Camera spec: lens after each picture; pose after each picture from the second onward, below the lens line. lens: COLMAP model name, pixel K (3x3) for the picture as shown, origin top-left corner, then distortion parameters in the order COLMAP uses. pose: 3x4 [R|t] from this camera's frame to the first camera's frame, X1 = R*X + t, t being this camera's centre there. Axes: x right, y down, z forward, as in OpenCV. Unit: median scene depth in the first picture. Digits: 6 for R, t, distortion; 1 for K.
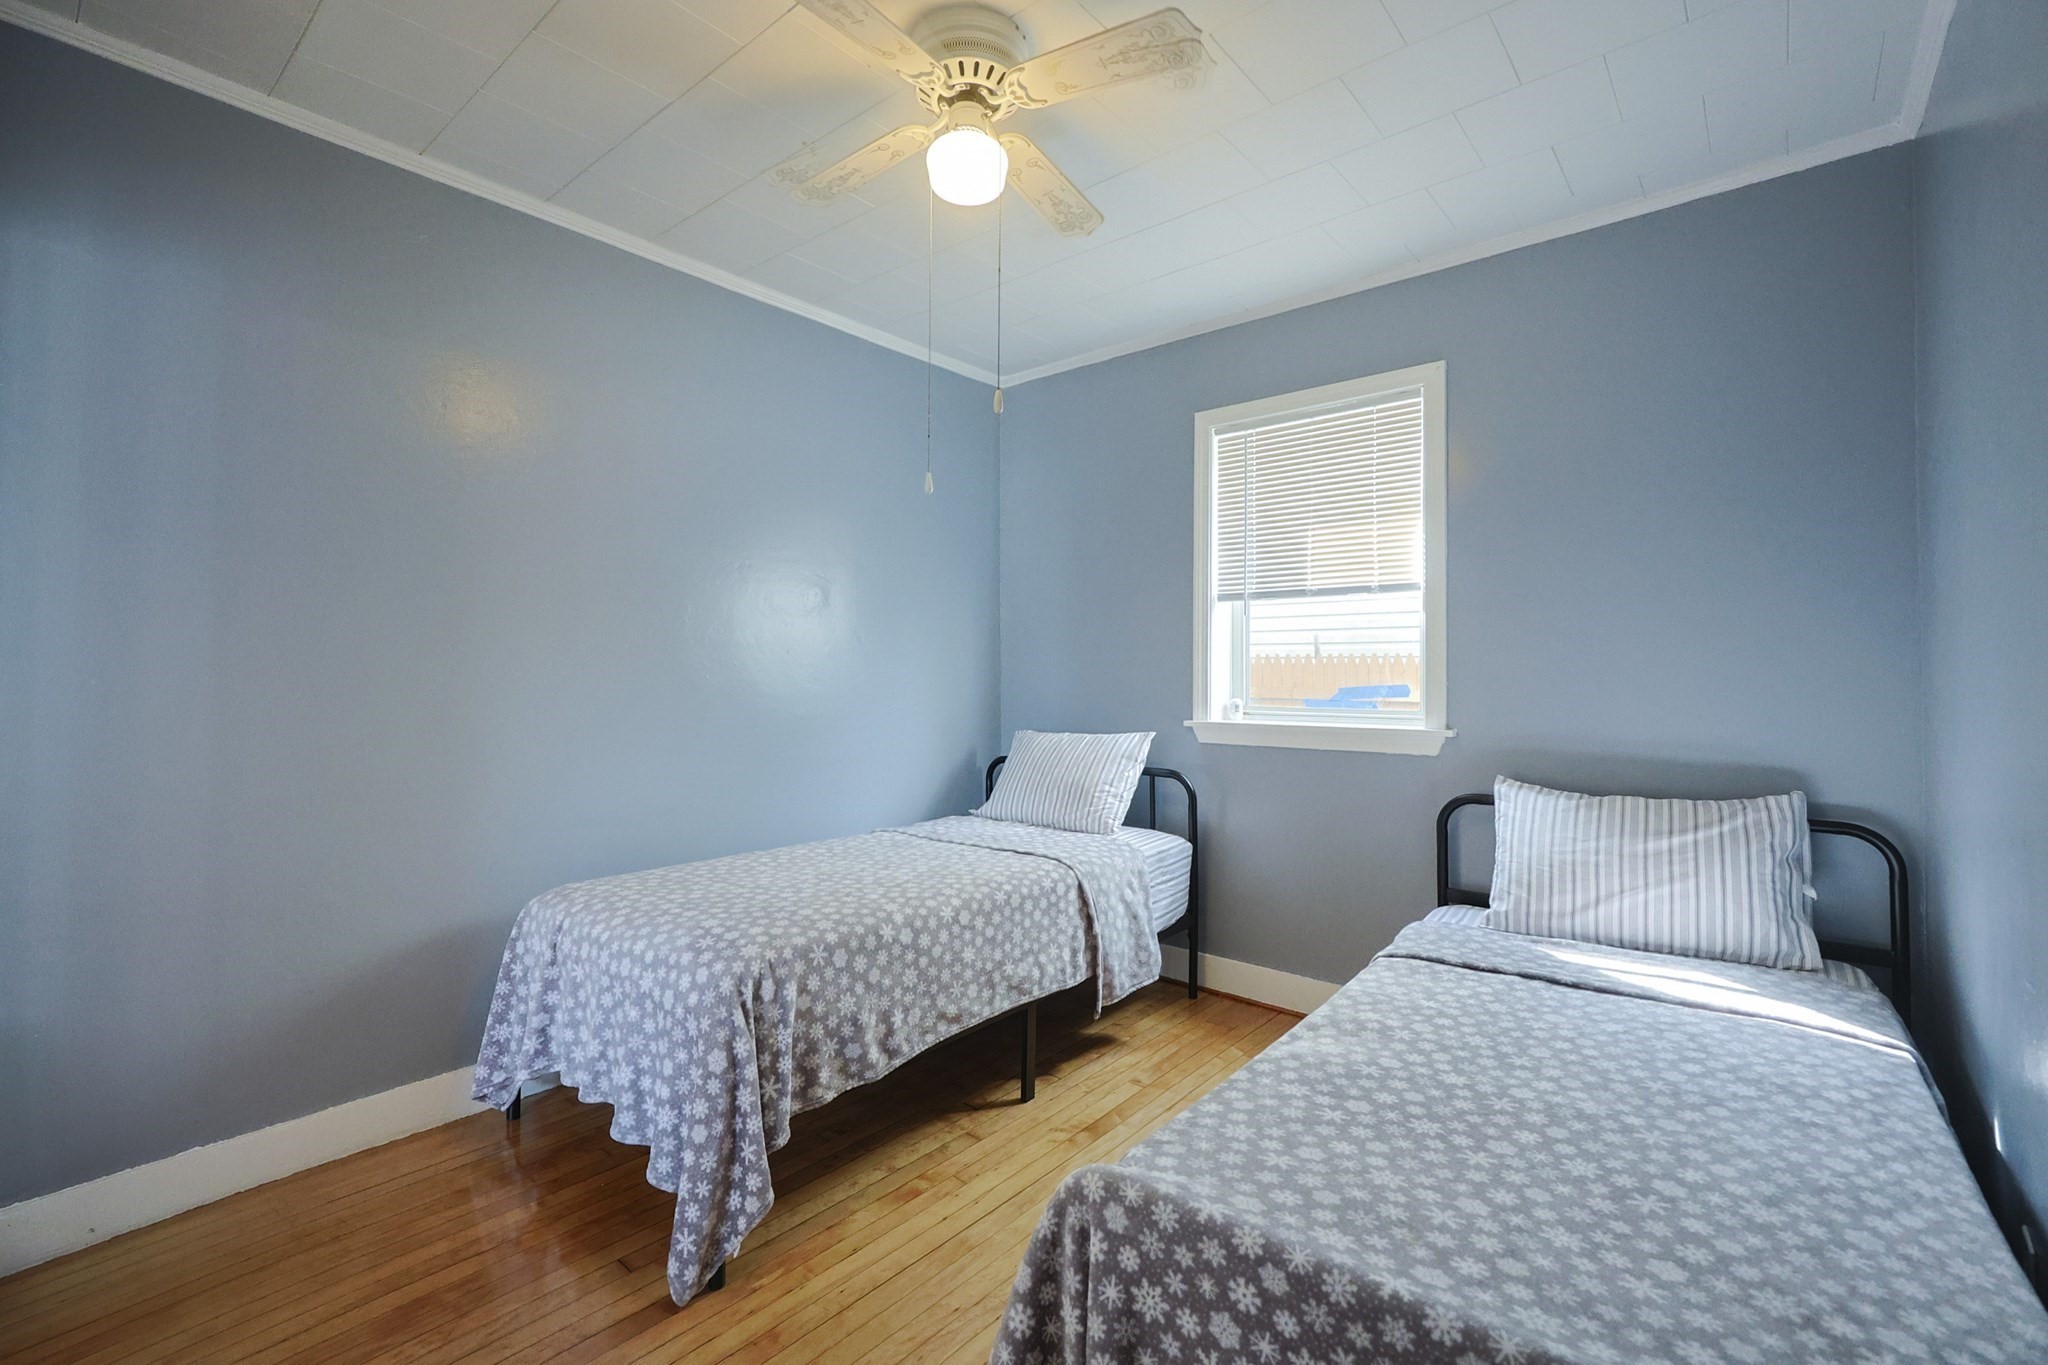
lens RADIAL K [[878.3, 0, 1029.8], [0, 878.3, 663.1], [0, 0, 1]] dist [-0.002533, -0.000199]
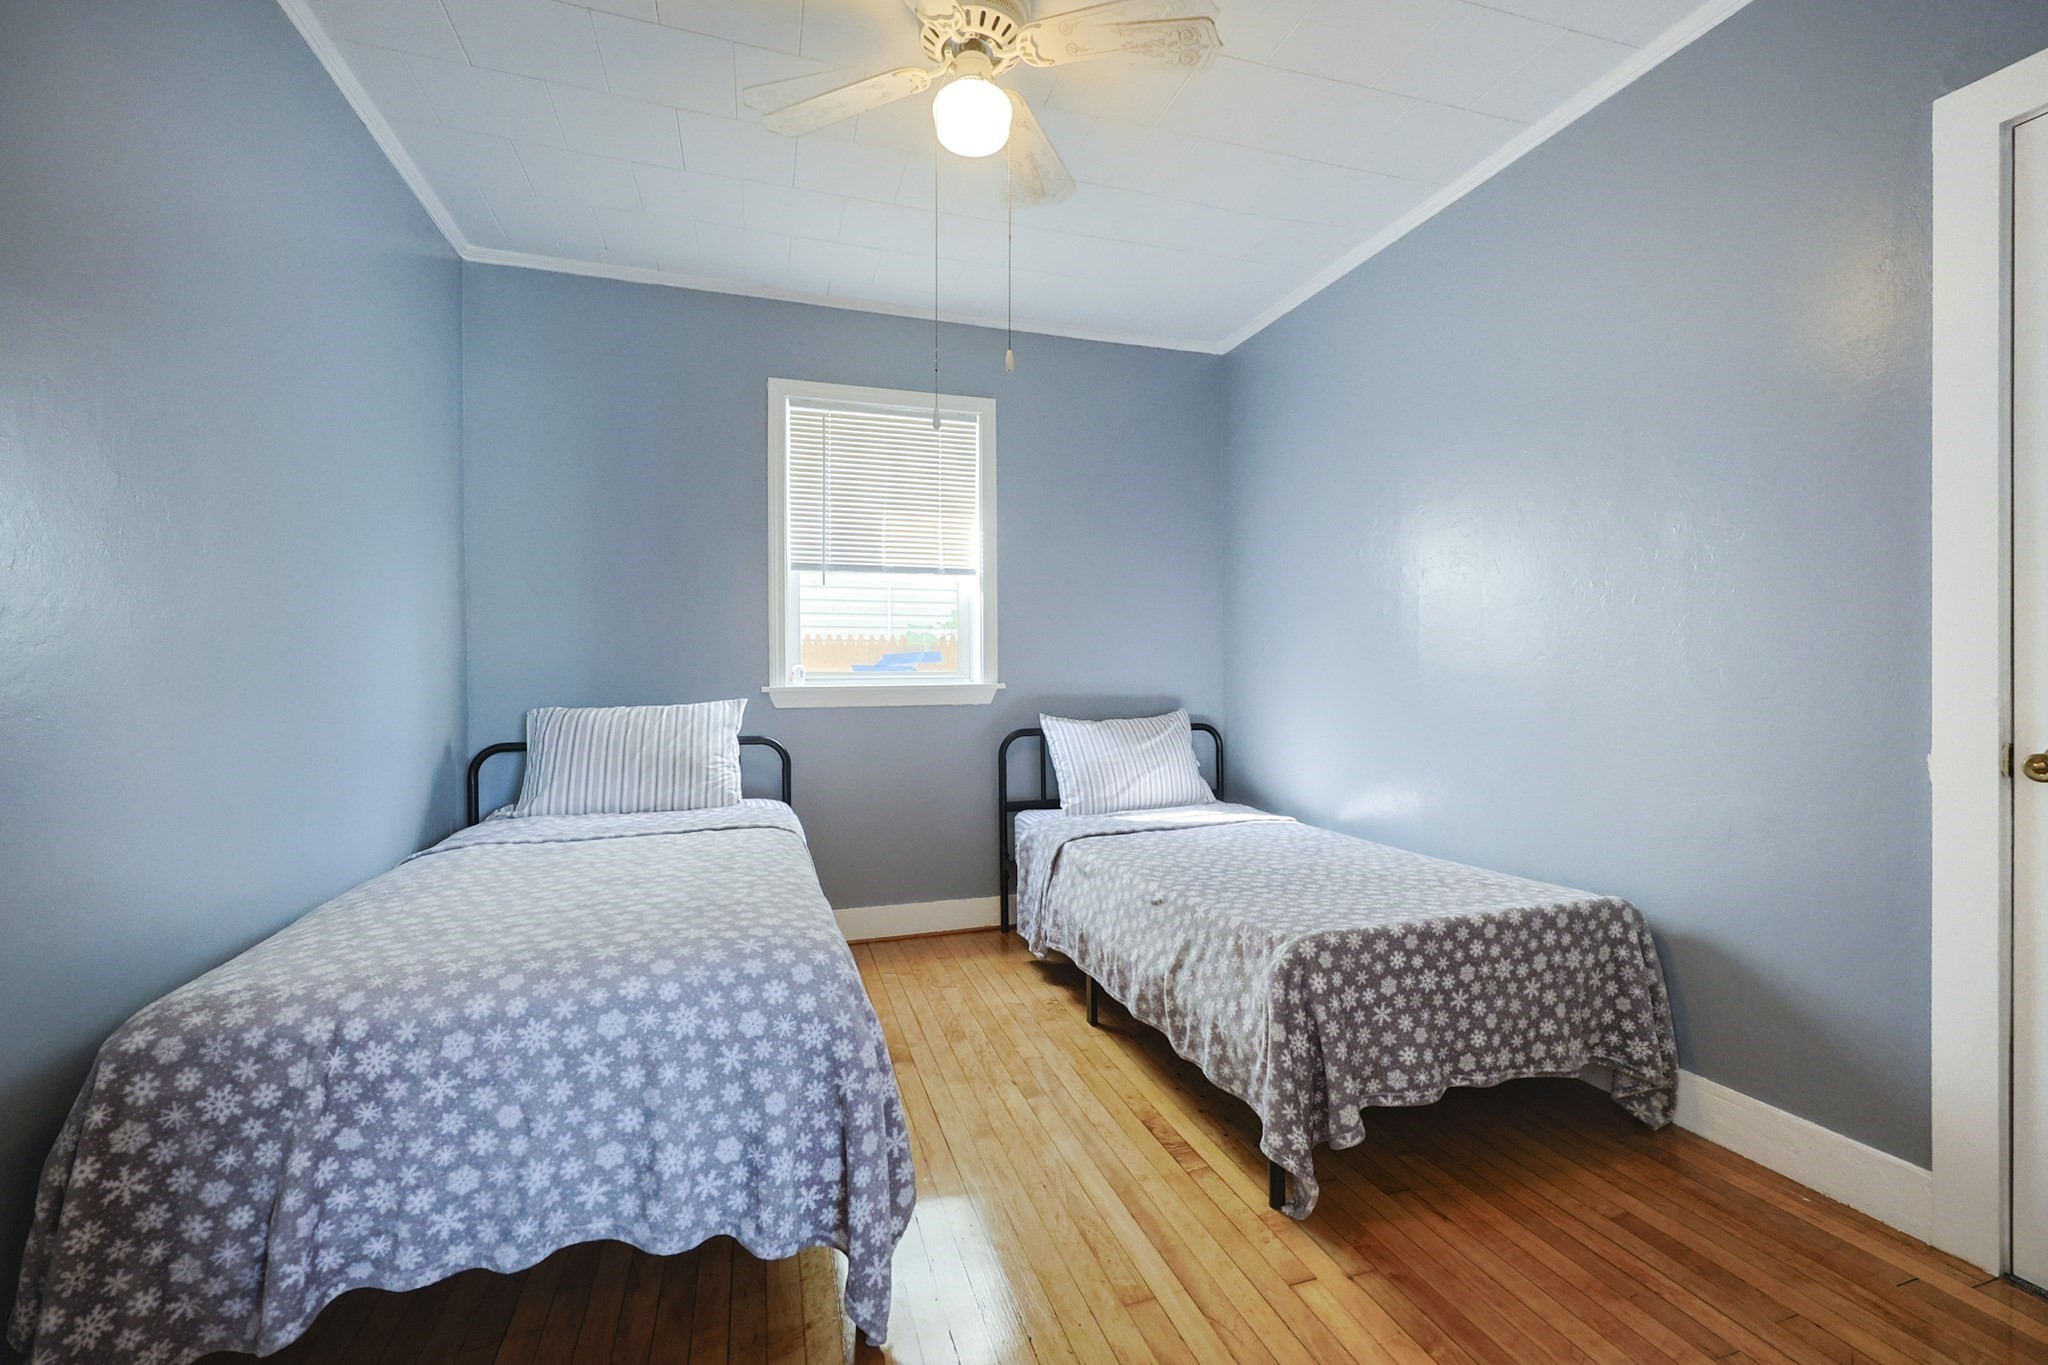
lens RADIAL K [[878.3, 0, 1037.5], [0, 878.3, 685.4], [0, 0, 1]] dist [-0.002533, -0.000199]
pose [[0.525544, -0.018848, 0.850557, -0.603011], [-0.003751, 0.999694, 0.024471, 0.046055], [-0.850758, -0.016051, 0.525312, 0.256245]]
